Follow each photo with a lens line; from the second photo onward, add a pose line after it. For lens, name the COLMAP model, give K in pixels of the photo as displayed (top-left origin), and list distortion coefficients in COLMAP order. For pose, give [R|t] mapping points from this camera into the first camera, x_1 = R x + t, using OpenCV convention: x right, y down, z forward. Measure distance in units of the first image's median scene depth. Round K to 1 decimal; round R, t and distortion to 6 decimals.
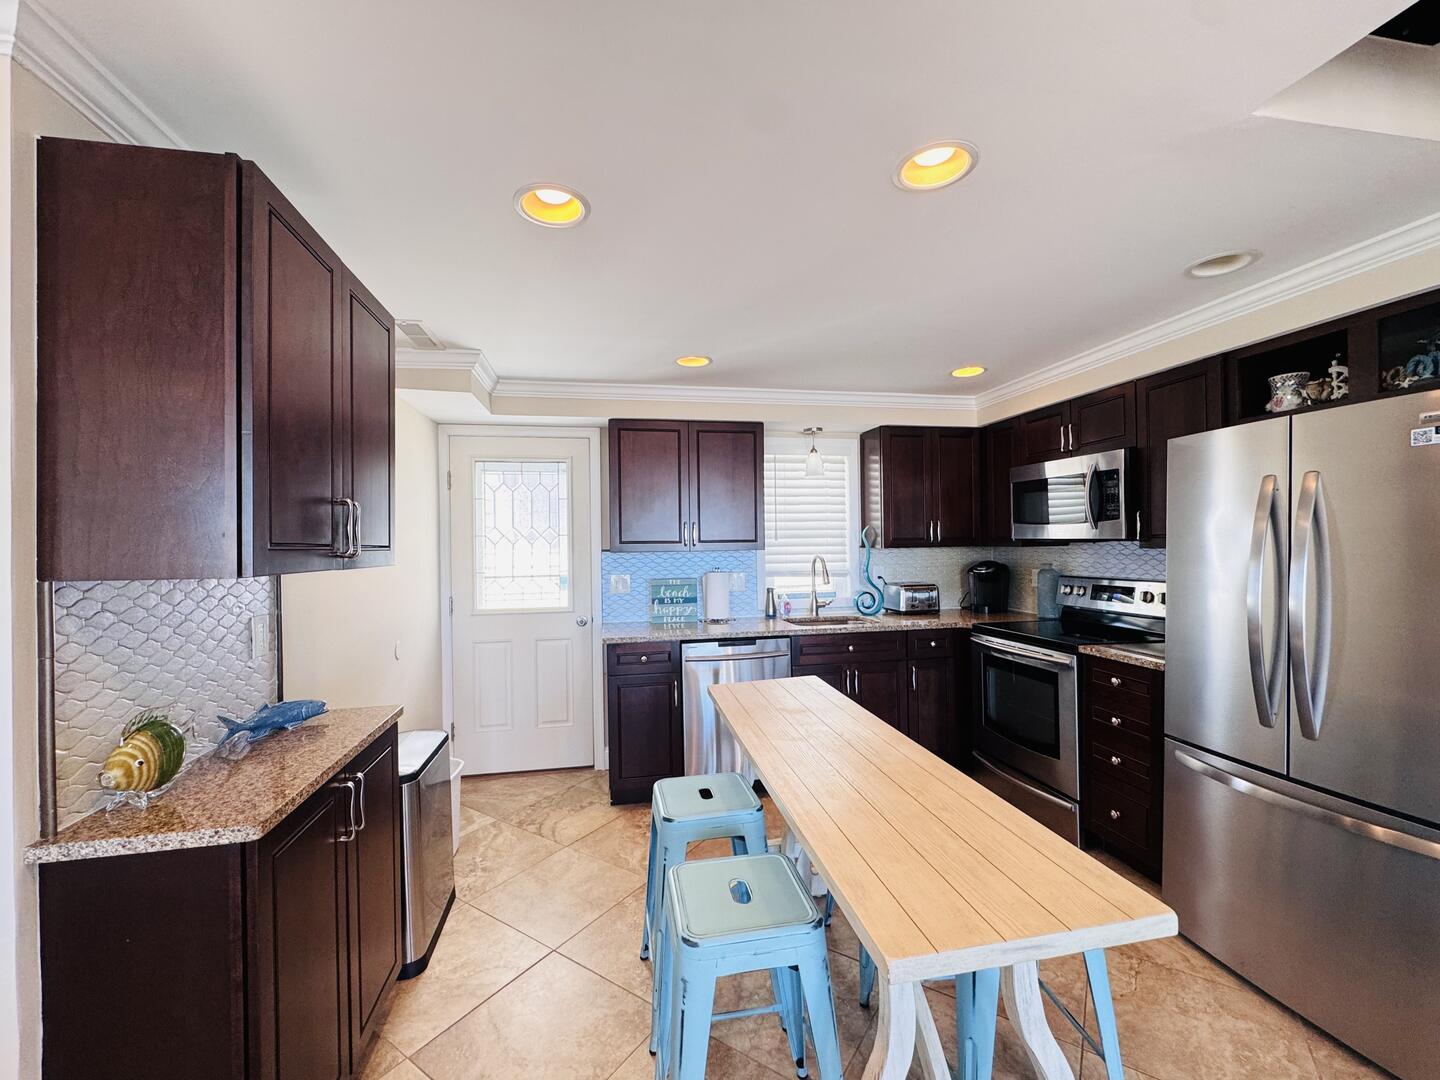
lens RADIAL K [[593.6, 0, 720.6], [0, 593.6, 543.5], [0, 0, 1]] dist [-0.001340, -0.000655]
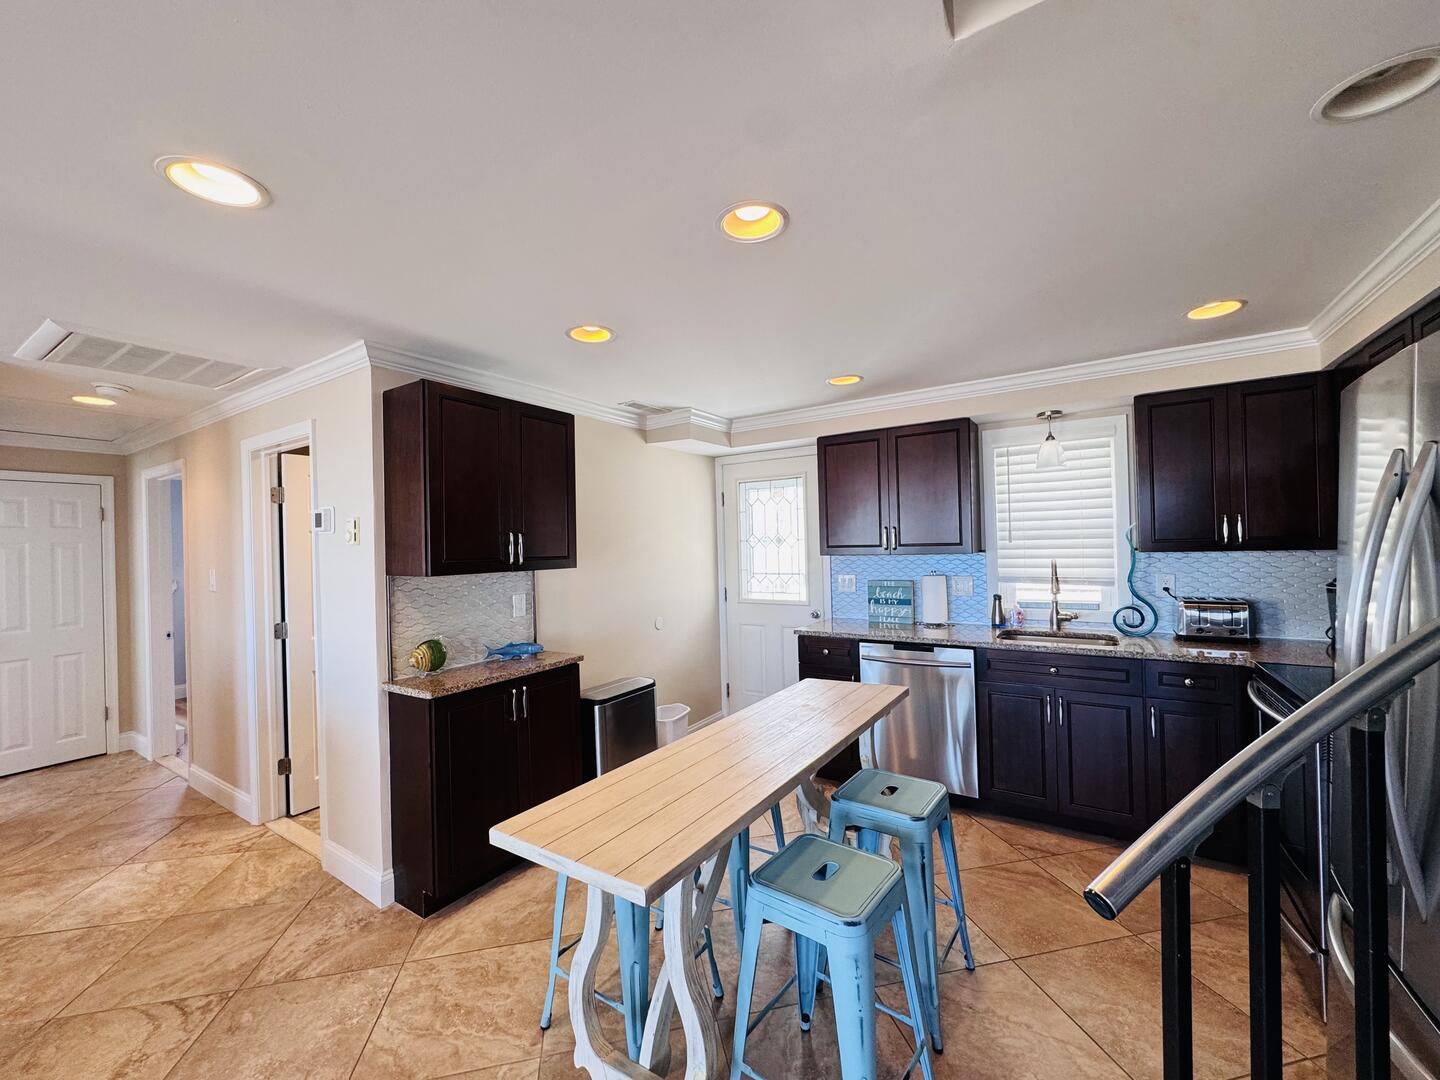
lens RADIAL K [[575.4, 0, 715.9], [0, 575.4, 541.5], [0, 0, 1]] dist [-0.001975, -0.000099]
pose [[0.720109, -0.007603, -0.693819, 0.430090], [0.015002, 0.999877, 0.004614, -0.019311], [0.693698, -0.013731, 0.720135, 0.069984]]
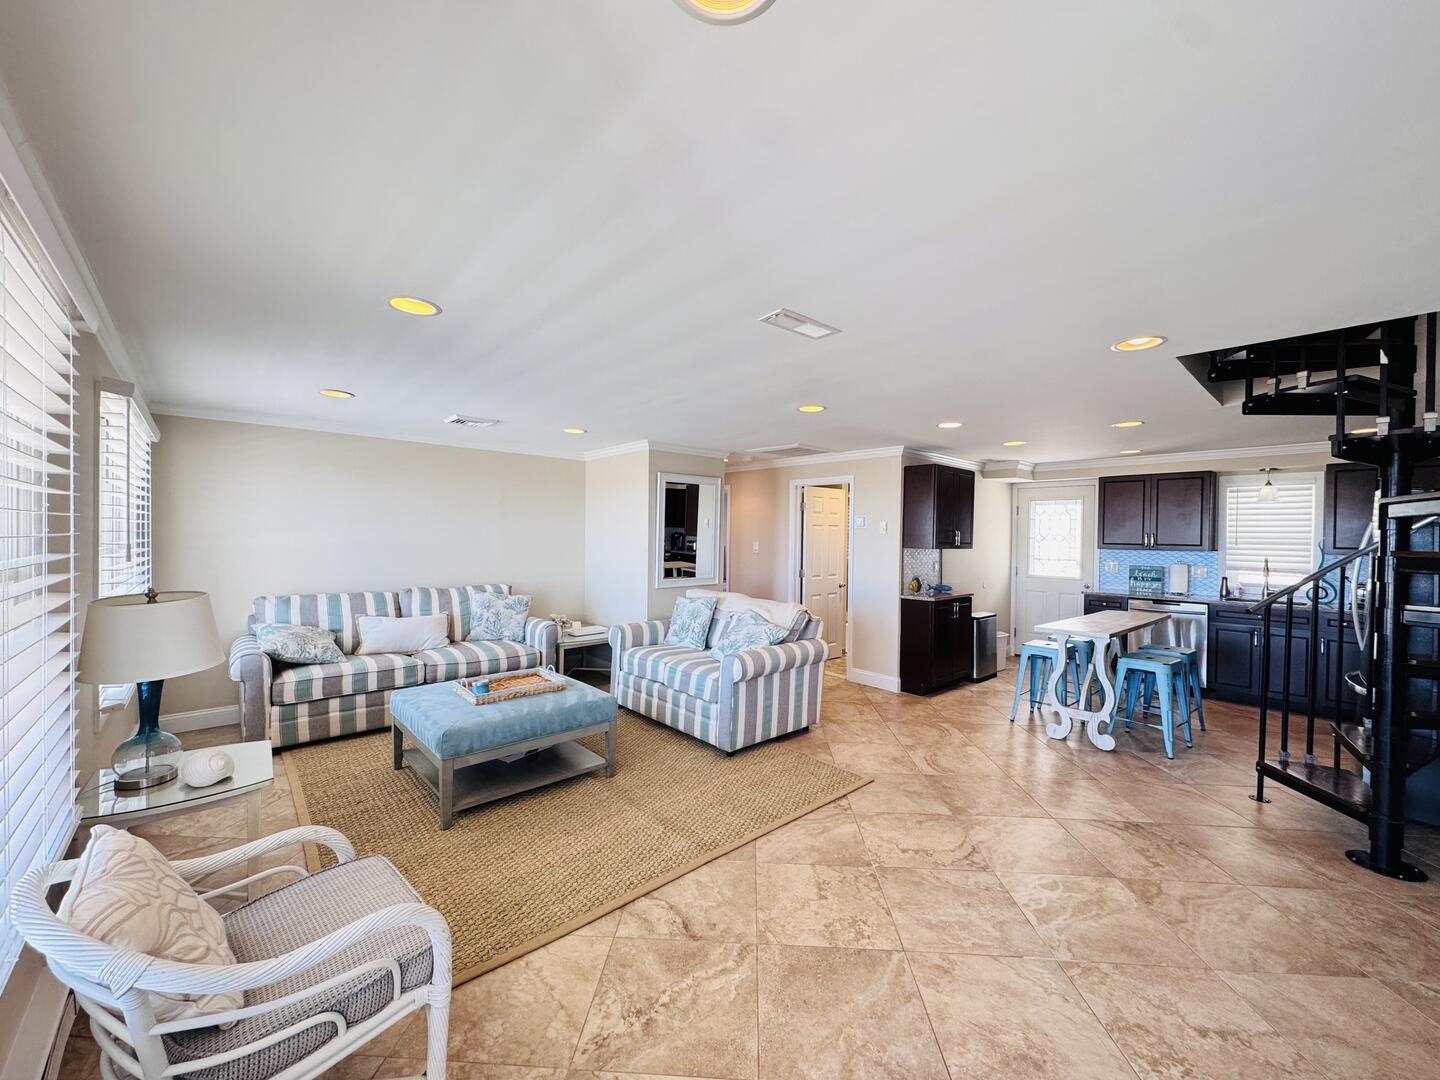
lens RADIAL K [[571.8, 0, 717.3], [0, 571.8, 539.1], [0, 0, 1]] dist [-0.003116, -0.000239]
pose [[0.508037, 0.027153, -0.860907, 0.745505], [-0.021531, 0.999591, 0.018821, -0.023203], [0.861066, 0.008974, 0.508413, -0.932601]]
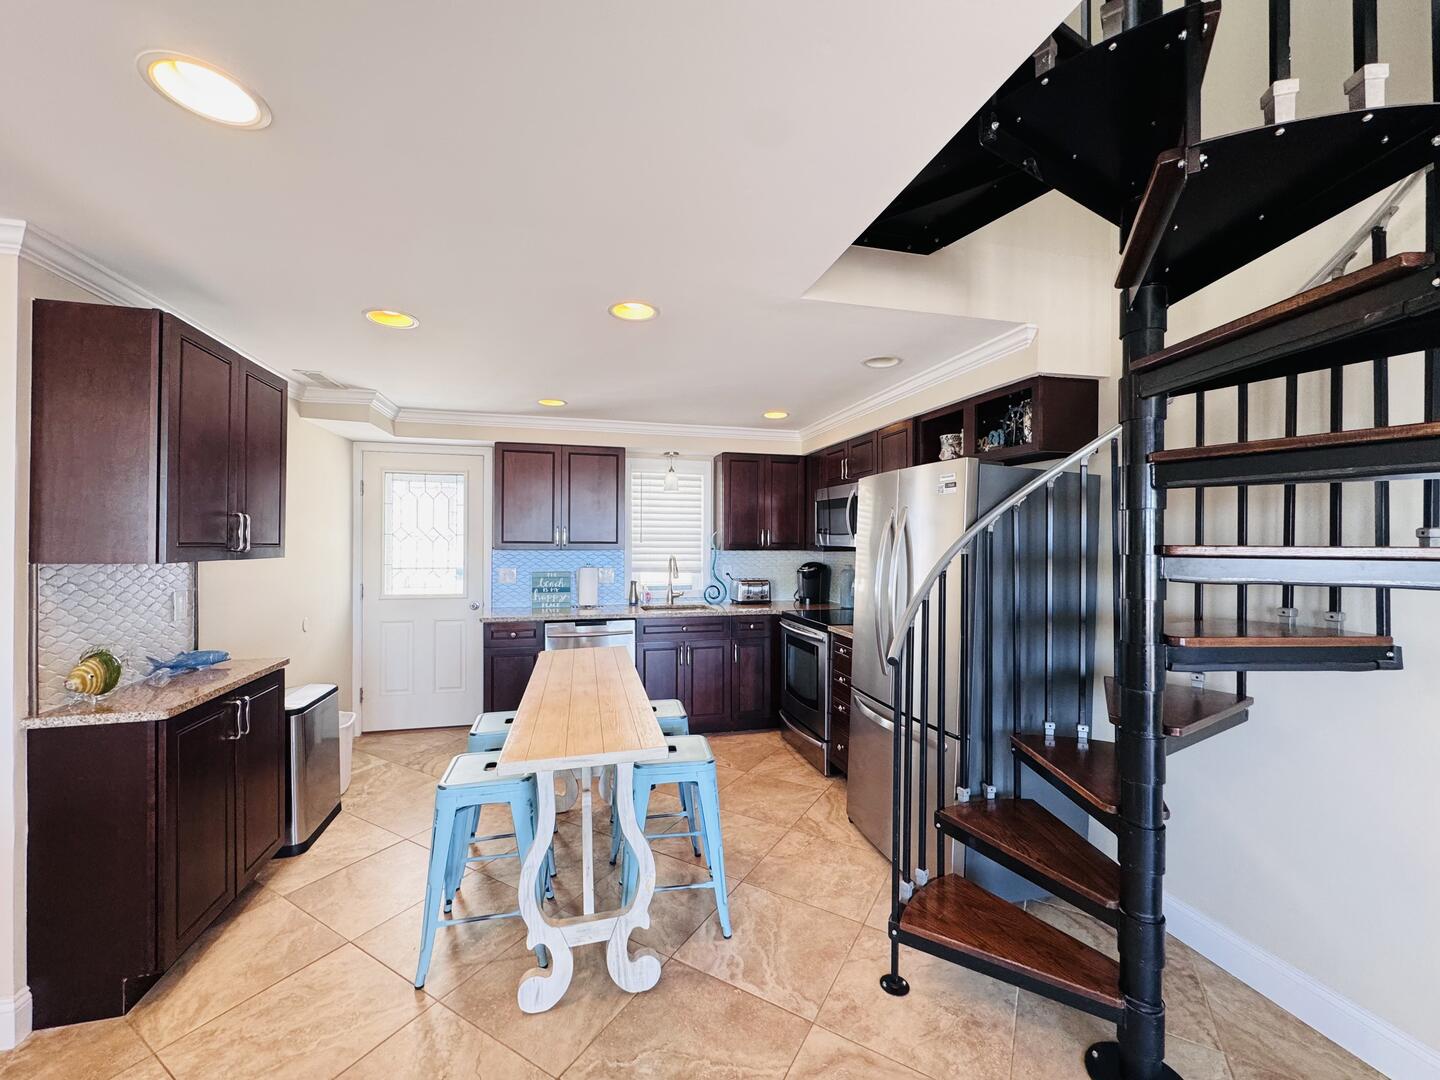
lens RADIAL K [[572.2, 0, 719.1], [0, 572.2, 543.3], [0, 0, 1]] dist [-0.002173, 0.000036]
pose [[0.997880, 0.019269, 0.062157, 0.206621], [-0.019443, 0.999809, 0.002196, -0.010357], [-0.062103, -0.003400, 0.998064, -0.217872]]
